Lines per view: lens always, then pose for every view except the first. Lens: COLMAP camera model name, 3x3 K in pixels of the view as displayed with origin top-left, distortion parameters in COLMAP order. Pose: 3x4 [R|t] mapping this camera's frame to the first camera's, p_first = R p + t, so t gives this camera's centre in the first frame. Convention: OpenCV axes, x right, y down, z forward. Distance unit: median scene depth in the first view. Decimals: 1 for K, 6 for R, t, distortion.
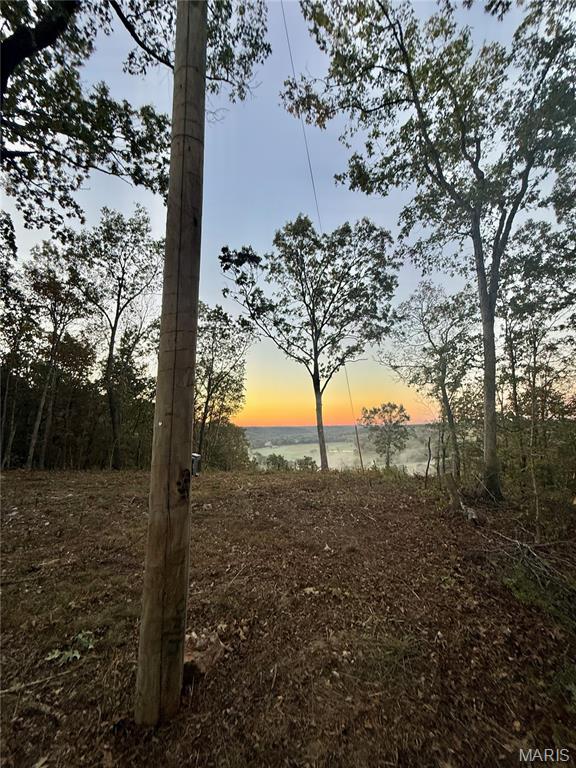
lens RADIAL K [[303.3, 0, 288.1], [0, 303.3, 381.7], [0, 0, 1]] dist [0.002905, -0.000223]
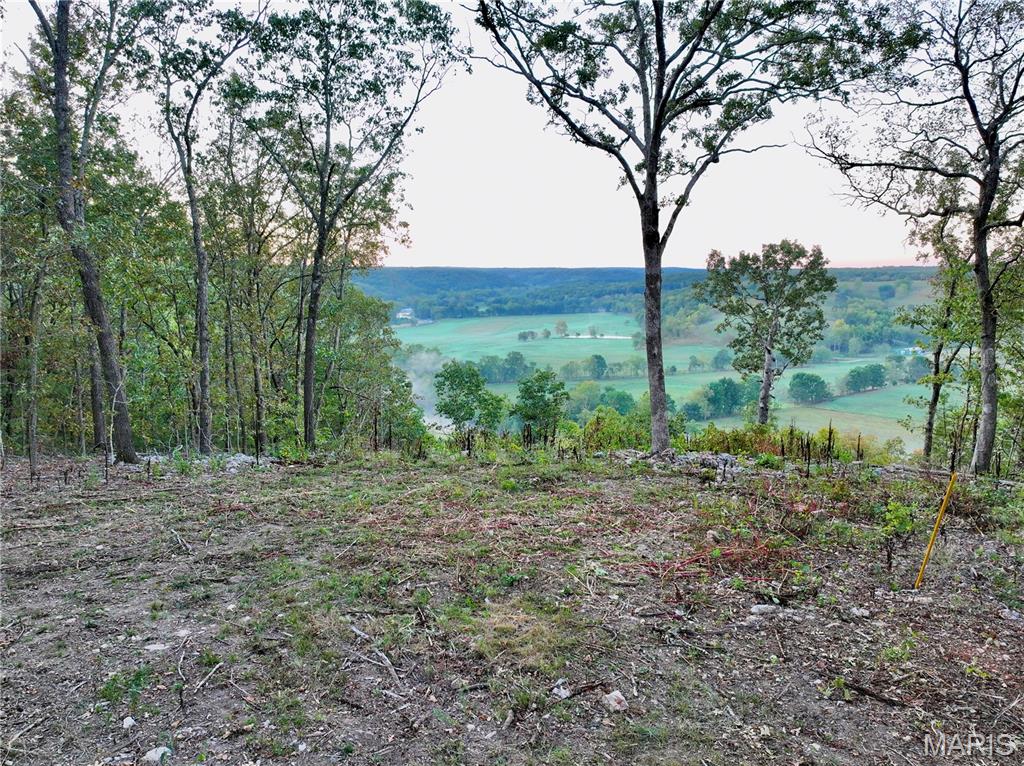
lens RADIAL K [[829.3, 0, 512.0], [0, 829.3, 383.0], [0, 0, 1]] dist [0.007903, 0.001836]
pose [[0.997762, 0.009739, 0.066158, -0.062500], [-0.027895, 0.959764, 0.279418, -0.037731], [-0.060775, -0.280638, 0.957888, 0.010665]]
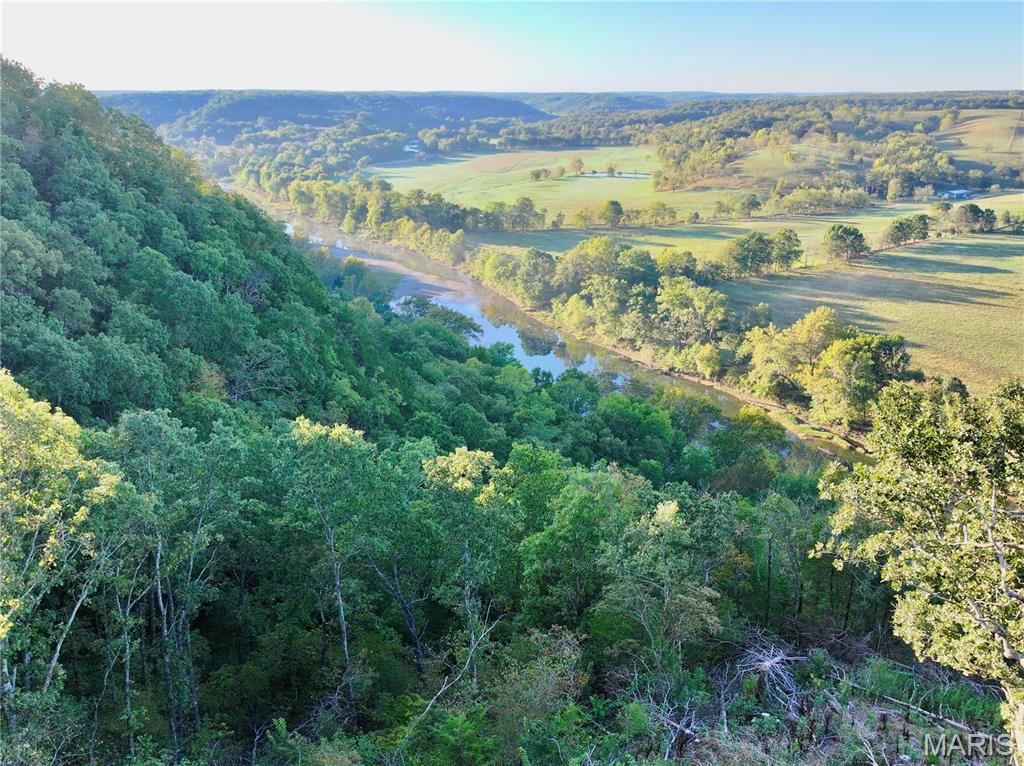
lens RADIAL K [[829.3, 0, 512.0], [0, 829.3, 383.0], [0, 0, 1]] dist [0.007903, 0.001836]
pose [[0.998808, 0.002221, 0.048767, 0.086089], [-0.024659, 0.885109, 0.464730, -0.065687], [-0.042132, -0.465379, 0.884108, 0.756129]]
